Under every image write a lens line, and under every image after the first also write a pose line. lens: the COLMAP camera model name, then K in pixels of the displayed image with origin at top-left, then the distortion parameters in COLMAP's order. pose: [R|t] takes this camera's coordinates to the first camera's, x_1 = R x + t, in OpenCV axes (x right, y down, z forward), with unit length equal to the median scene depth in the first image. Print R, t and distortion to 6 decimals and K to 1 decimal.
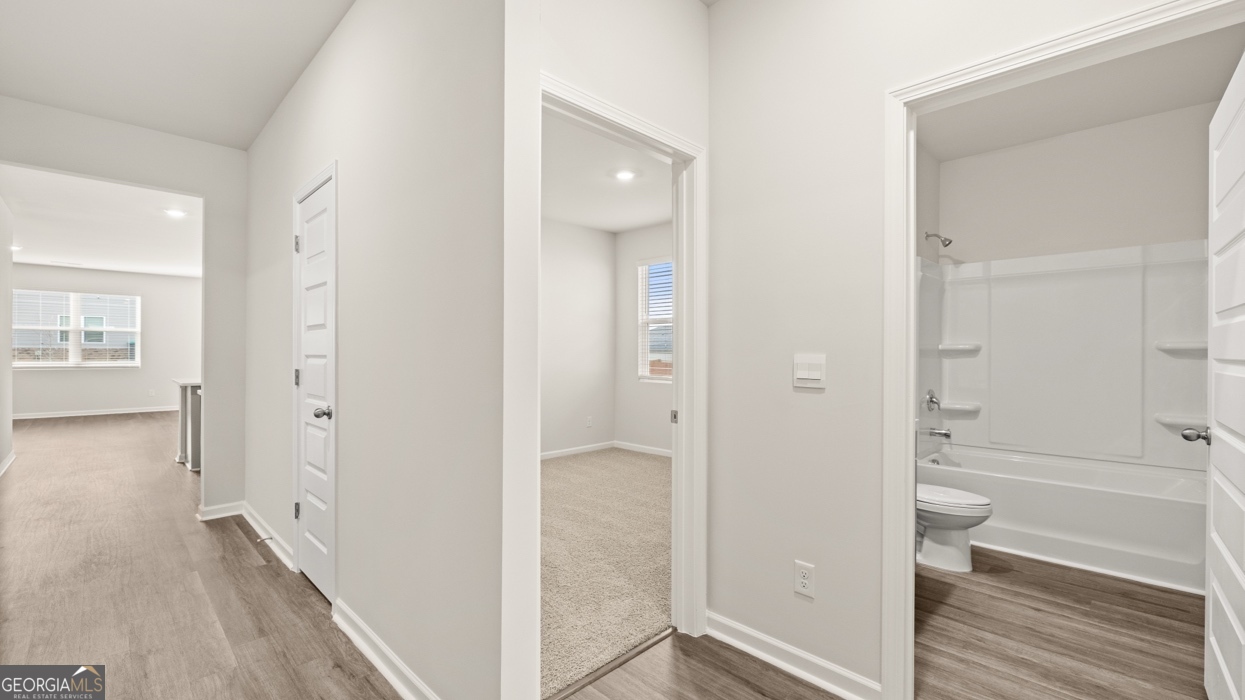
lens RADIAL K [[518.0, 0, 615.6], [0, 518.0, 355.5], [0, 0, 1]] dist [0.009596, 0.000247]
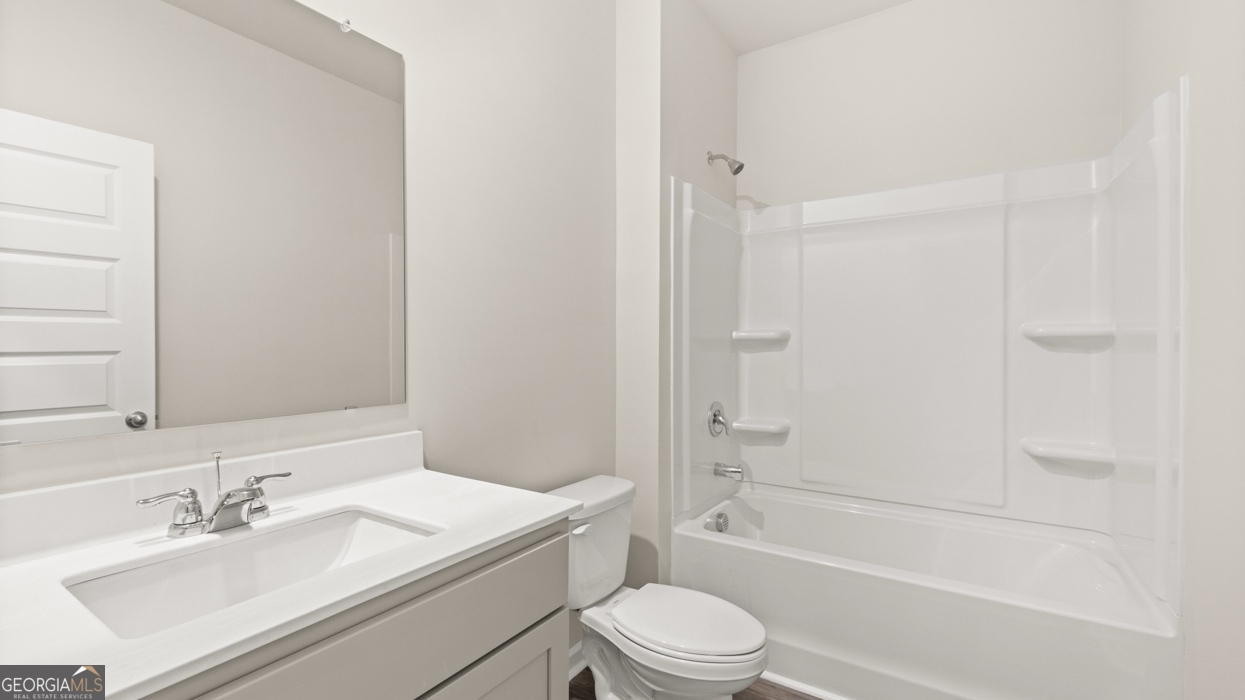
lens RADIAL K [[518.0, 0, 615.6], [0, 518.0, 355.5], [0, 0, 1]] dist [0.009596, 0.000247]
pose [[0.982662, -0.005874, 0.185314, 0.355539], [0.004244, 0.999949, 0.009196, 0.002623], [-0.185358, -0.008251, 0.982636, 0.388896]]
